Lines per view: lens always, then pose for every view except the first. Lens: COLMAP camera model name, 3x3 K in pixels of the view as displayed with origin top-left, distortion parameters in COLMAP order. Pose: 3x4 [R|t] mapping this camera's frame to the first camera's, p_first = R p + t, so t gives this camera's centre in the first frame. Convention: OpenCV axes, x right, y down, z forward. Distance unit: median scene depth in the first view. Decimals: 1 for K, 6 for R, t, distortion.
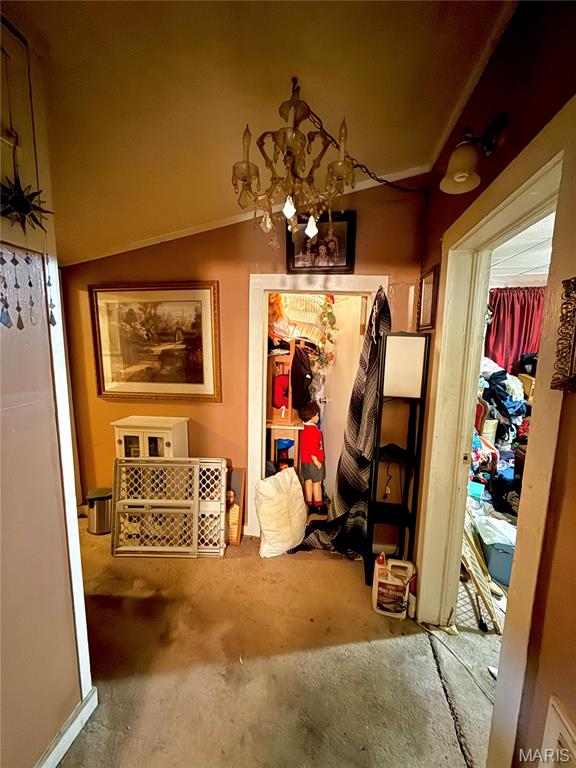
lens RADIAL K [[308.4, 0, 288.2], [0, 308.4, 382.0], [0, 0, 1]] dist [-0.004632, 0.000449]
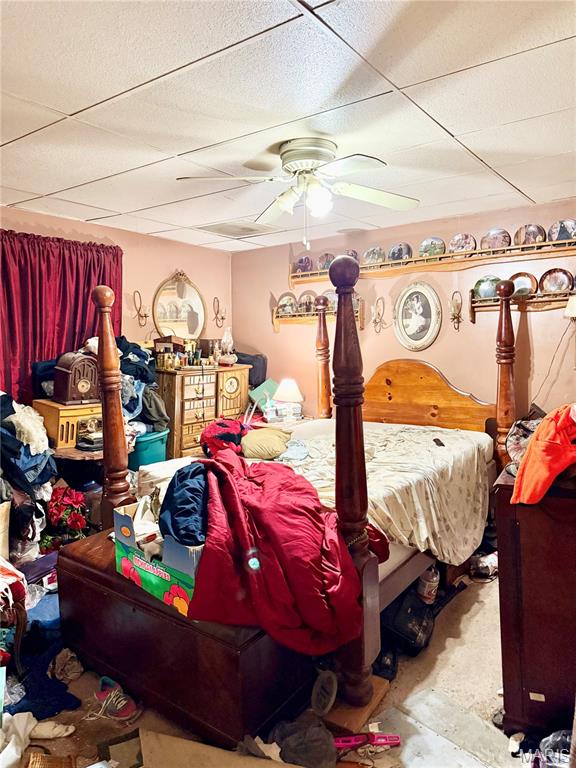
lens RADIAL K [[549.2, 0, 286.3], [0, 549.2, 385.4], [0, 0, 1]] dist [0.011490, 0.001156]
pose [[0.445567, -0.060430, 0.893207, 0.130240], [0.125591, 0.992072, 0.004469, -0.001825], [-0.886395, 0.110188, 0.449624, 0.228470]]
